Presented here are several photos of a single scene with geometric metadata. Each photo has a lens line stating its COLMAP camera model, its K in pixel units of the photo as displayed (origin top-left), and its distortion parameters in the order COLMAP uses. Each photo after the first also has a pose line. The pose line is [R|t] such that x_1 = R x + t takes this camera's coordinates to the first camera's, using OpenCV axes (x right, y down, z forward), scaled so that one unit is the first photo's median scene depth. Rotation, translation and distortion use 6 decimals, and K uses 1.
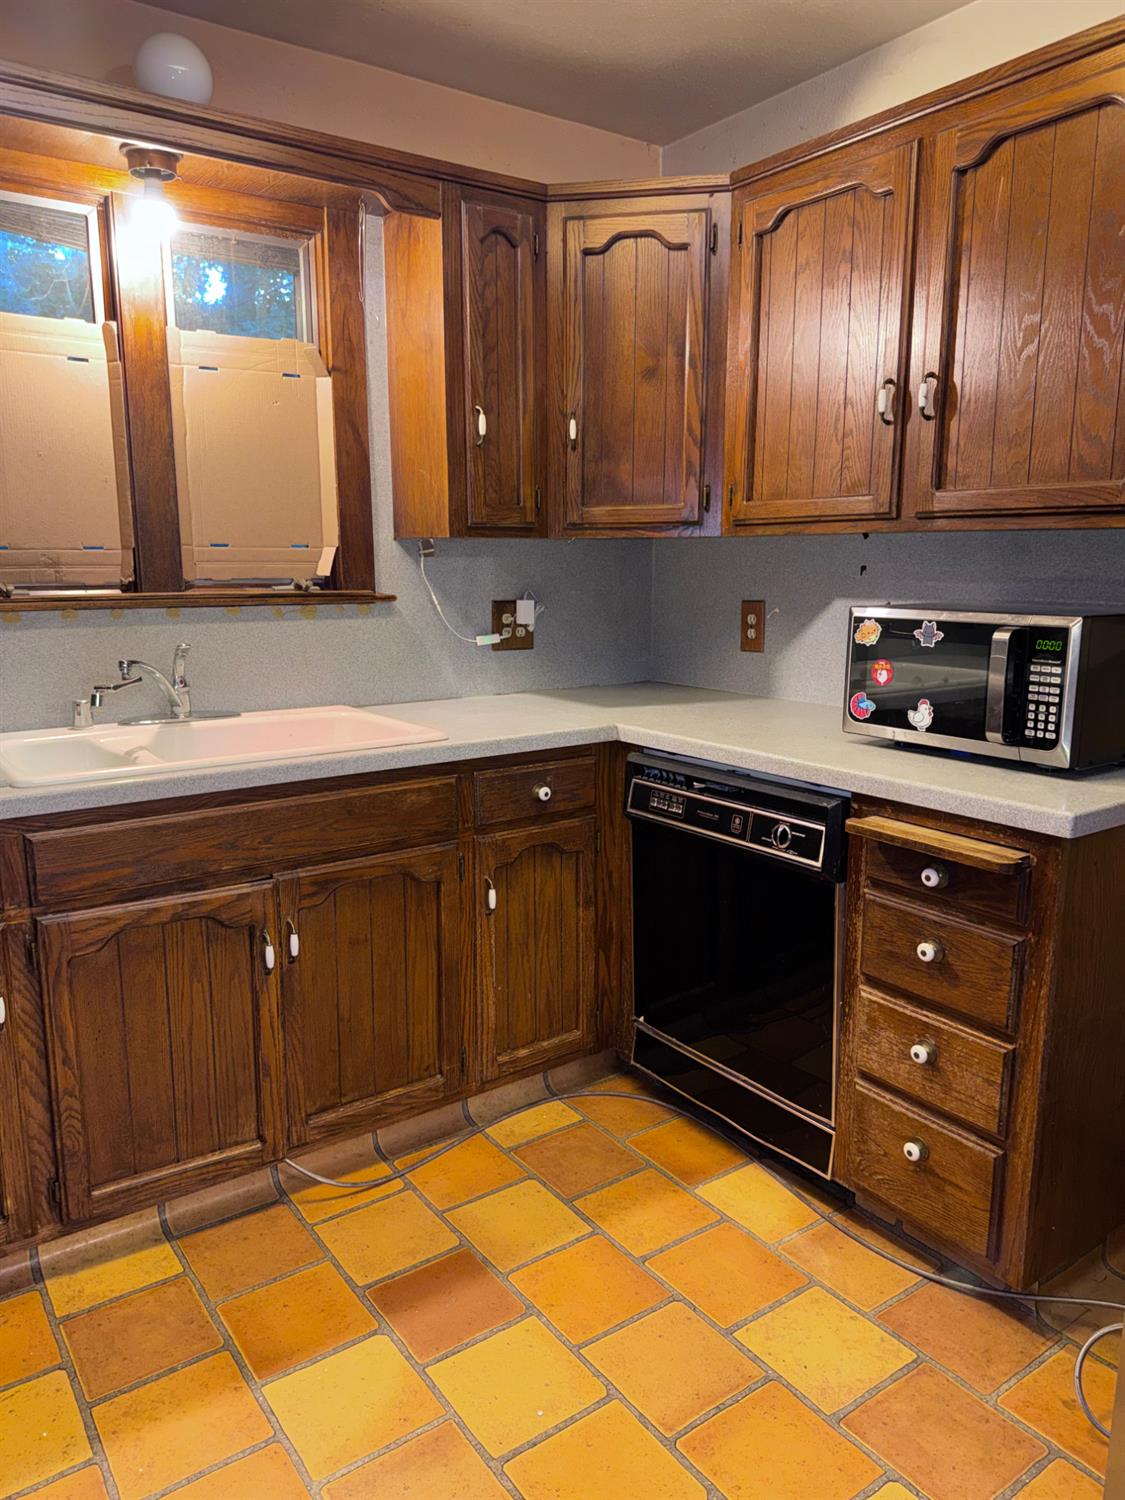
lens RADIAL K [[1073.5, 0, 627.6], [0, 1073.5, 751.5], [0, 0, 1]] dist [0.029251, -0.062537]
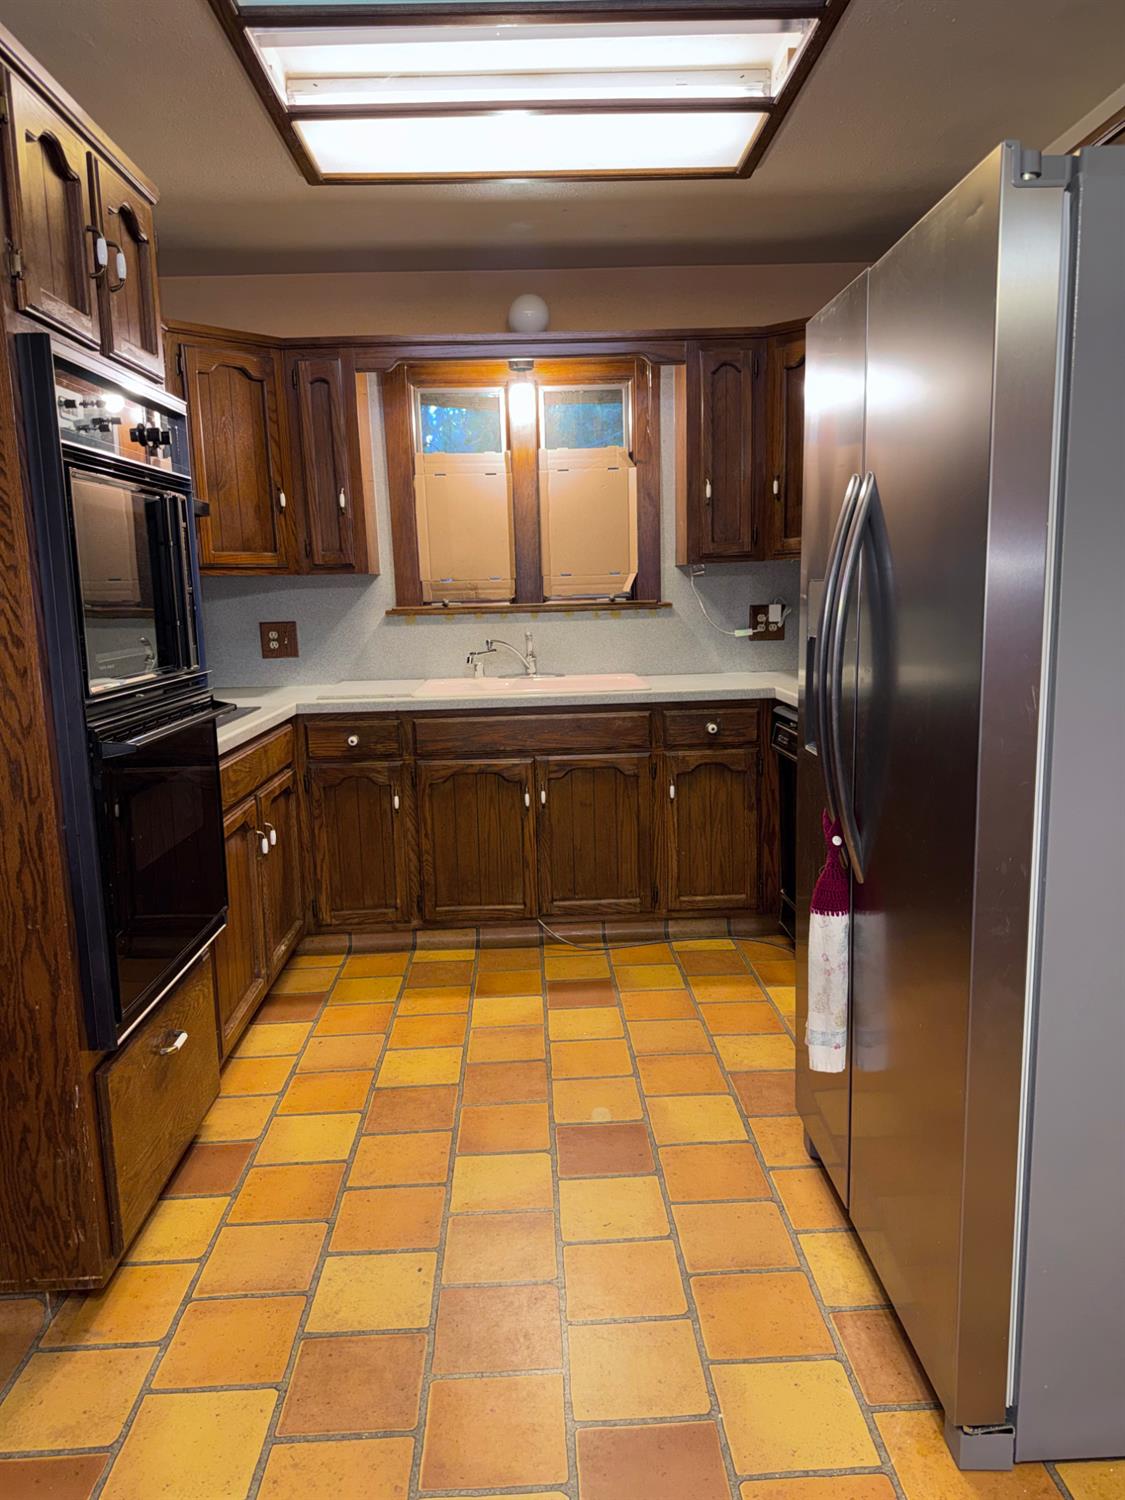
lens RADIAL K [[1073.5, 0, 569.5], [0, 1073.5, 748.2], [0, 0, 1]] dist [0.029251, -0.062537]
pose [[0.828429, 0.058324, -0.557049, 0.630561], [-0.066781, 0.997754, 0.005152, 0.075137], [0.556099, 0.032932, 0.830463, -0.409978]]
